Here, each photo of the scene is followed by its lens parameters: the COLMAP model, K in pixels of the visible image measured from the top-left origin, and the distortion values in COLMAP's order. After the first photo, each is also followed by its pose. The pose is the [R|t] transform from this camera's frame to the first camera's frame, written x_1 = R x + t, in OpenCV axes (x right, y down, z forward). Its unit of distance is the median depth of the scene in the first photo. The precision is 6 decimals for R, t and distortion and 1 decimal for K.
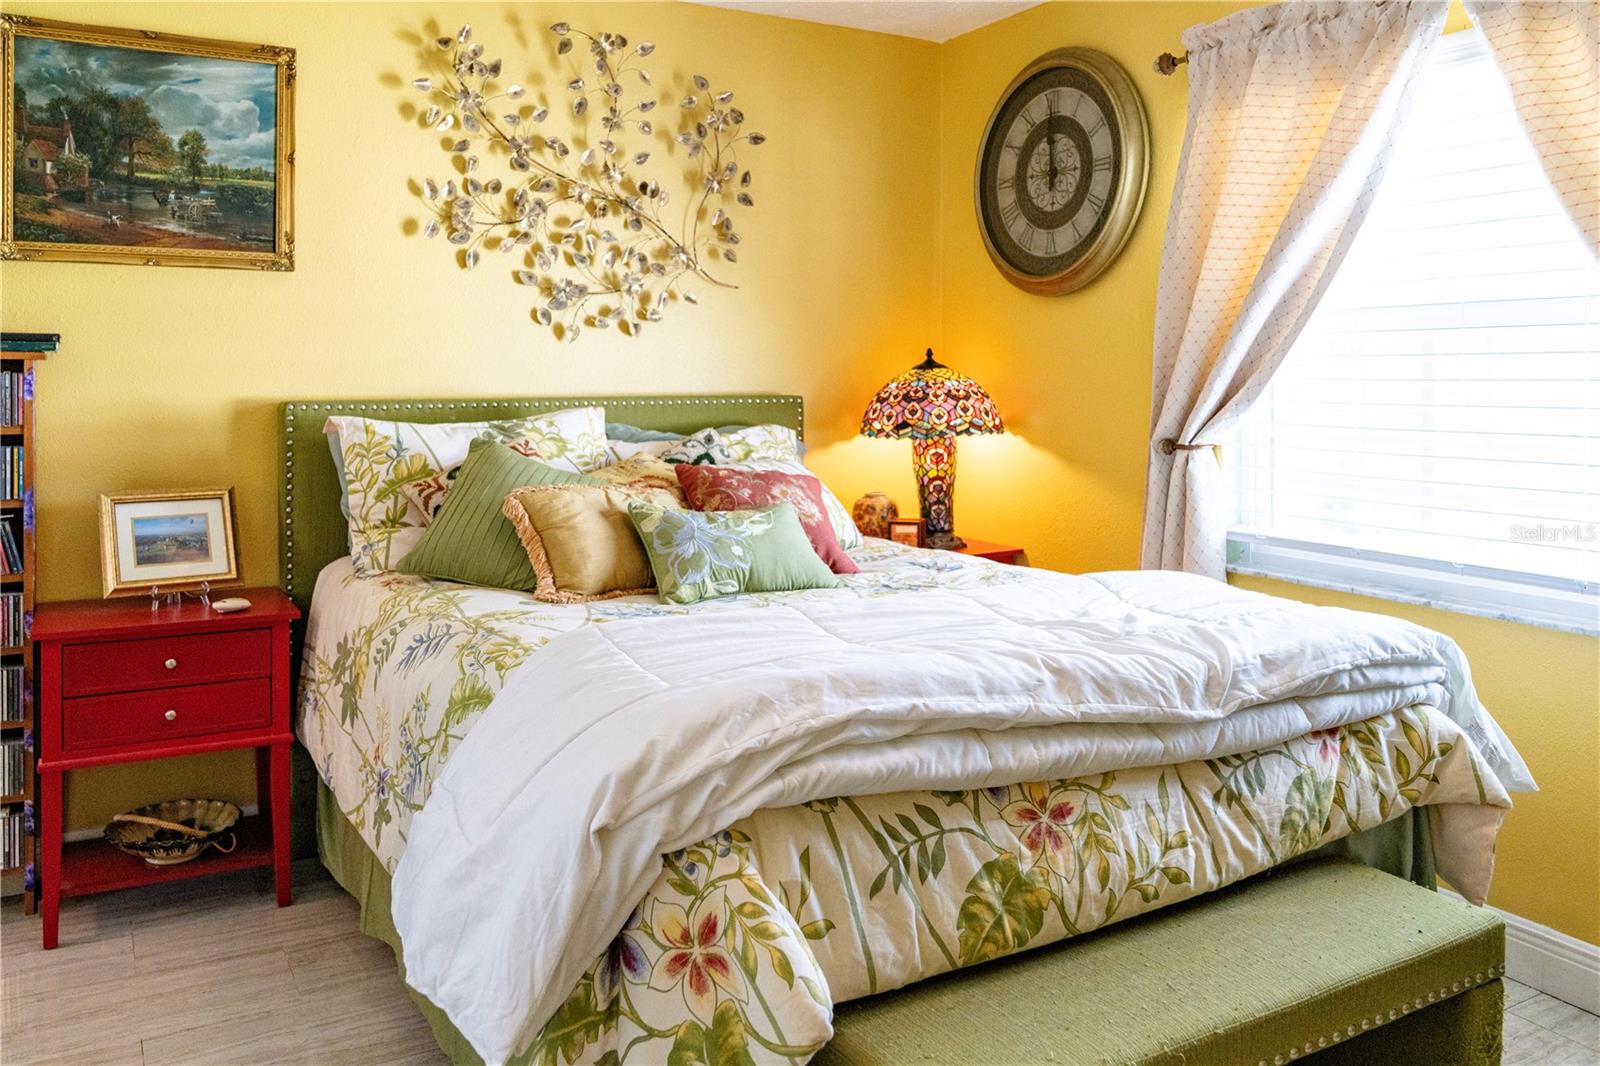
lens RADIAL K [[1209.4, 0, 763.9], [0, 1209.4, 530.9], [0, 0, 1]] dist [-0.013417, 0.006781]
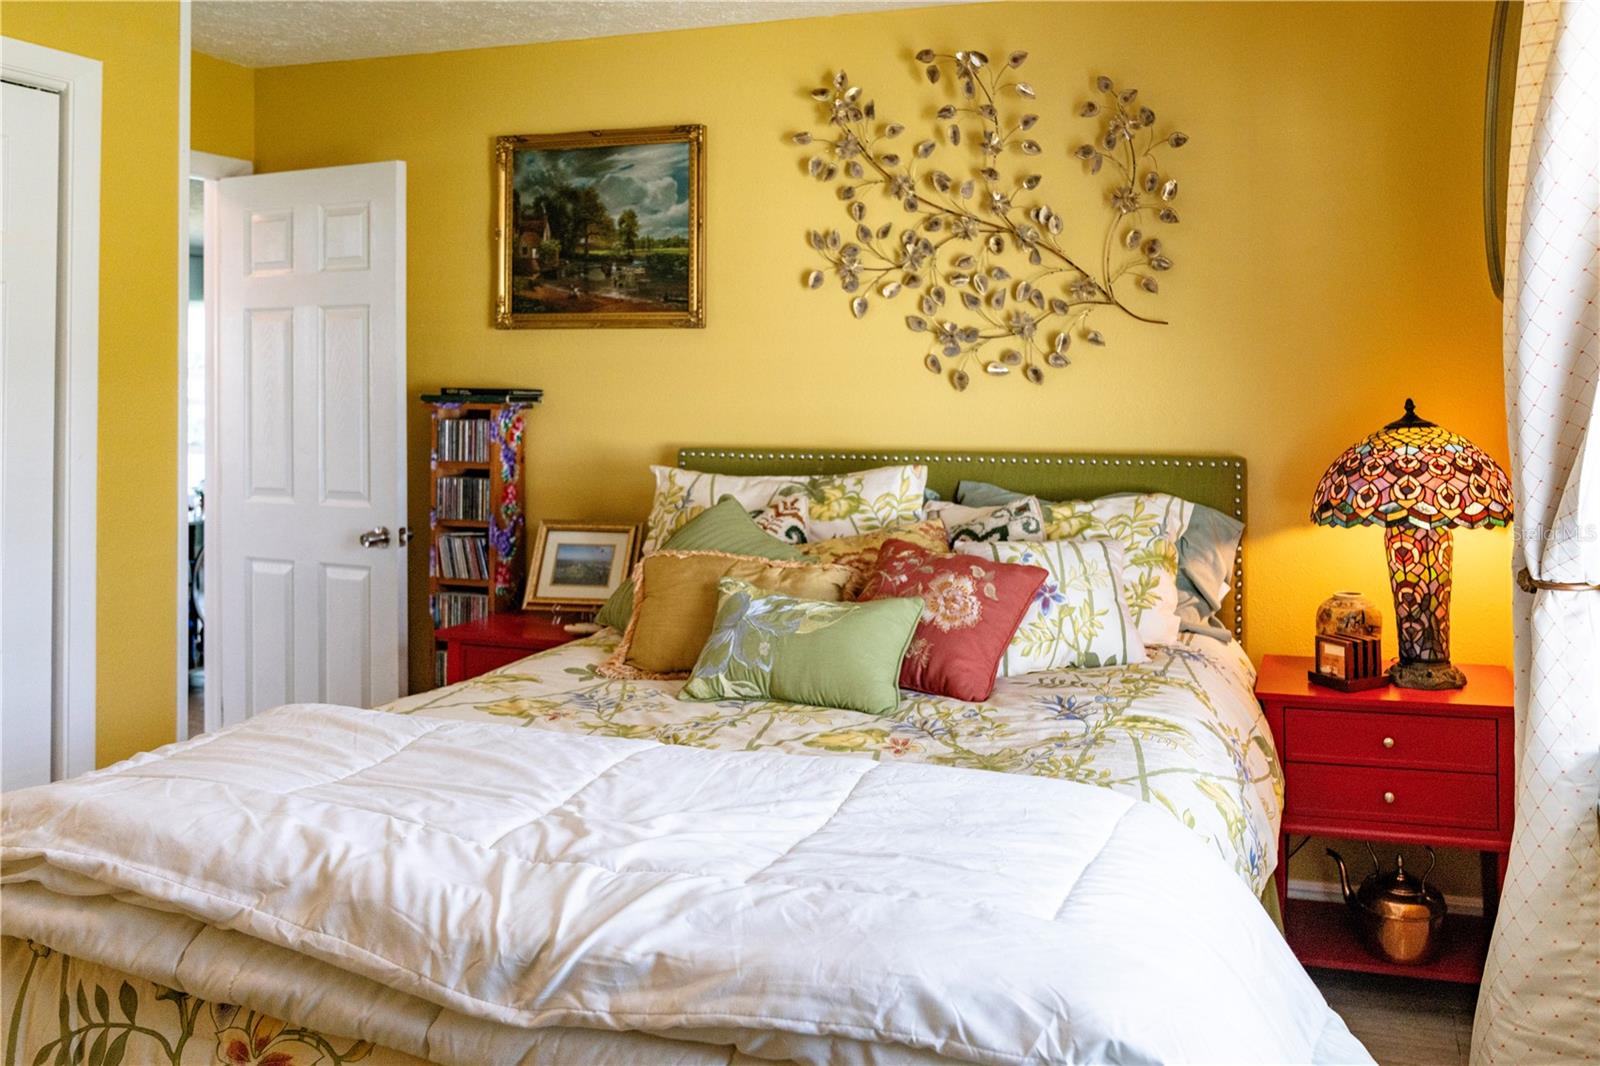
lens RADIAL K [[1205.6, 0, 799.9], [0, 1205.6, 502.8], [0, 0, 1]] dist [-0.027281, 0.001187]
pose [[0.715851, 0.063964, -0.695317, 0.447575], [-0.094099, 0.995549, -0.005294, -0.064760], [0.691883, 0.069219, 0.718684, 0.310332]]
